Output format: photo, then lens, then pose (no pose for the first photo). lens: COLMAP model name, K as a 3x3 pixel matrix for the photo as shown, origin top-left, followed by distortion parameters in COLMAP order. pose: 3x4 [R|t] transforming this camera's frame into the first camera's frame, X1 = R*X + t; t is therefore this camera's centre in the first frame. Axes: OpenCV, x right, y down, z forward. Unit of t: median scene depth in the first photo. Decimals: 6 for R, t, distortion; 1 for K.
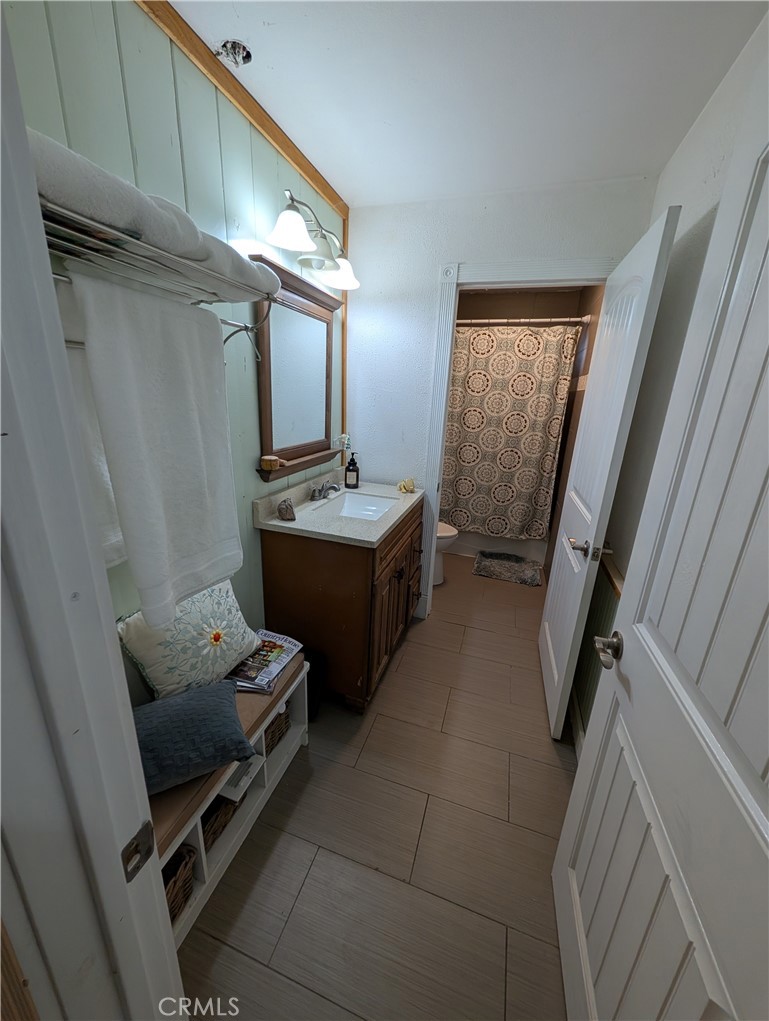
lens RADIAL K [[383.4, 0, 382.2], [0, 383.4, 510.4], [0, 0, 1]] dist [0.001798, -0.000241]
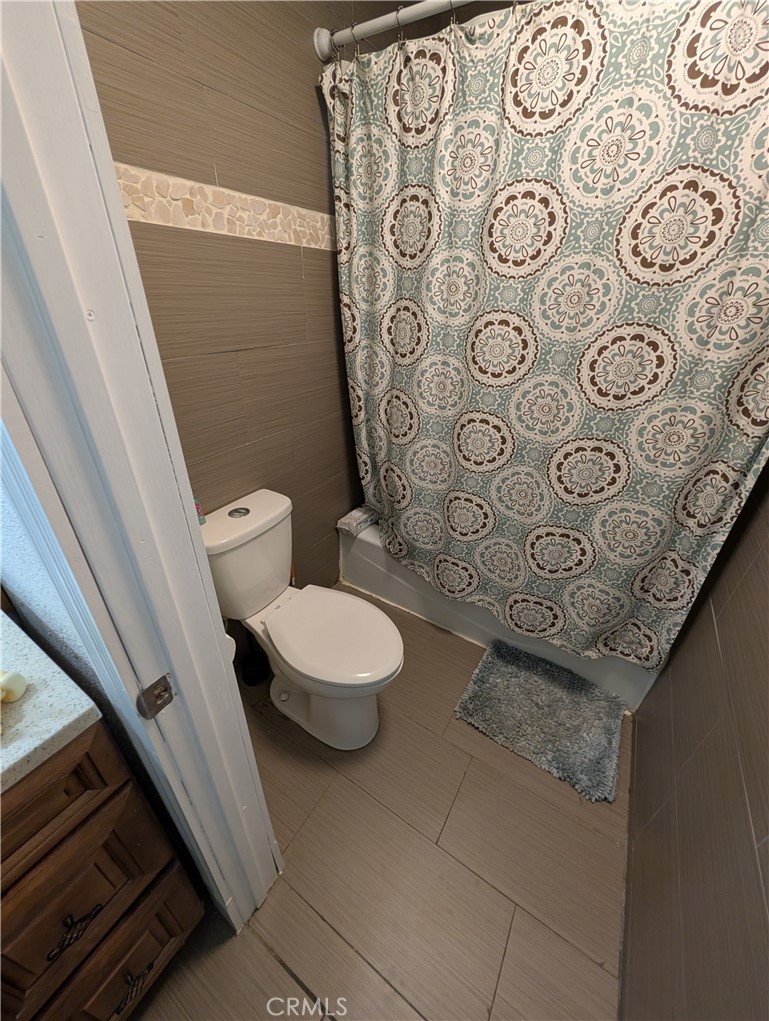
lens RADIAL K [[383.4, 0, 384.8], [0, 383.4, 509.3], [0, 0, 1]] dist [0.001798, -0.000241]
pose [[0.970734, 0.108614, -0.214193, 0.231555], [-0.060750, 0.973934, 0.218546, -0.165999], [0.232347, -0.199137, 0.952029, 0.613397]]
